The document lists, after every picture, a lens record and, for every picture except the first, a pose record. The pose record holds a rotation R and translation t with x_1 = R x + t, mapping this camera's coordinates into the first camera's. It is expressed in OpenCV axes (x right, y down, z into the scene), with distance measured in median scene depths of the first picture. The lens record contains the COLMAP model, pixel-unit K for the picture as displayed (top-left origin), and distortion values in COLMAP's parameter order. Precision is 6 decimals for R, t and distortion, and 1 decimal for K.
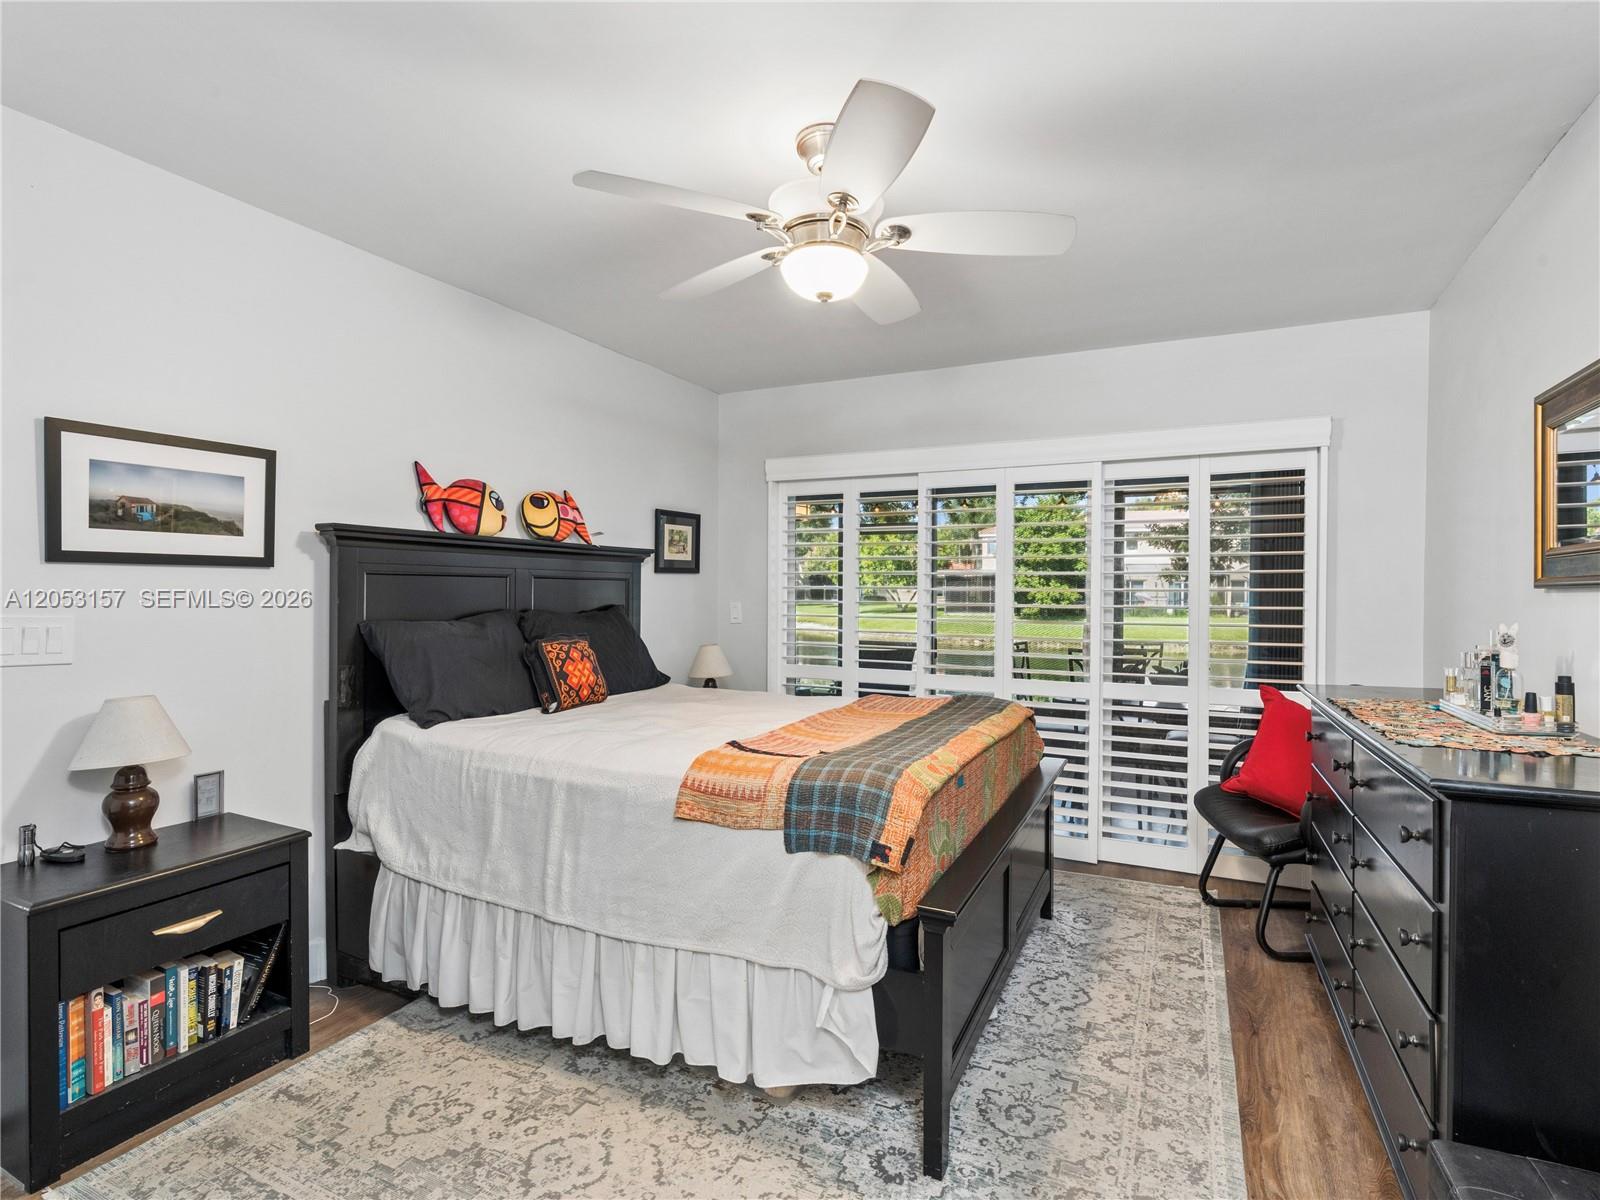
lens RADIAL K [[807.6, 0, 806.0], [0, 807.6, 595.7], [0, 0, 1]] dist [-0.014749, 0.007315]
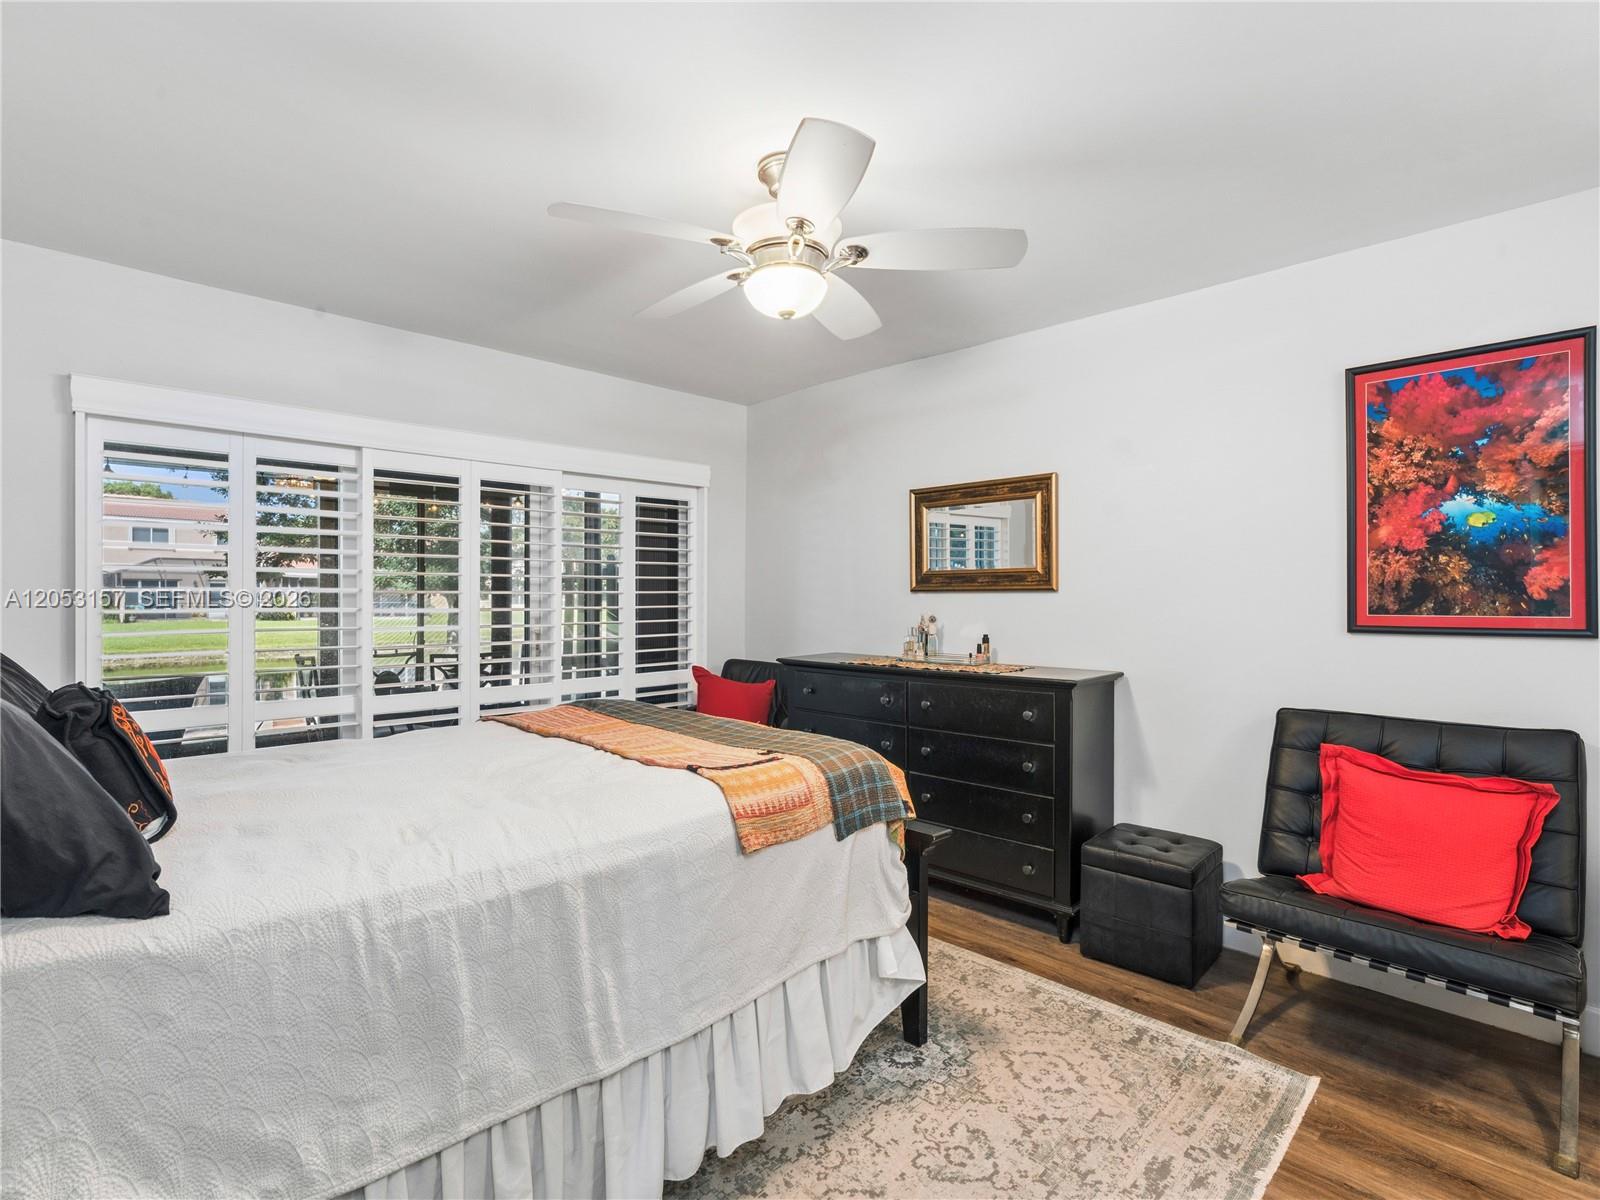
lens RADIAL K [[807.6, 0, 809.1], [0, 807.6, 596.0], [0, 0, 1]] dist [-0.014749, 0.007315]
pose [[0.306276, -0.007474, 0.951914, -0.916940], [0.008183, 0.999953, 0.005218, -0.009718], [-0.951908, 0.006192, 0.306322, 0.621911]]
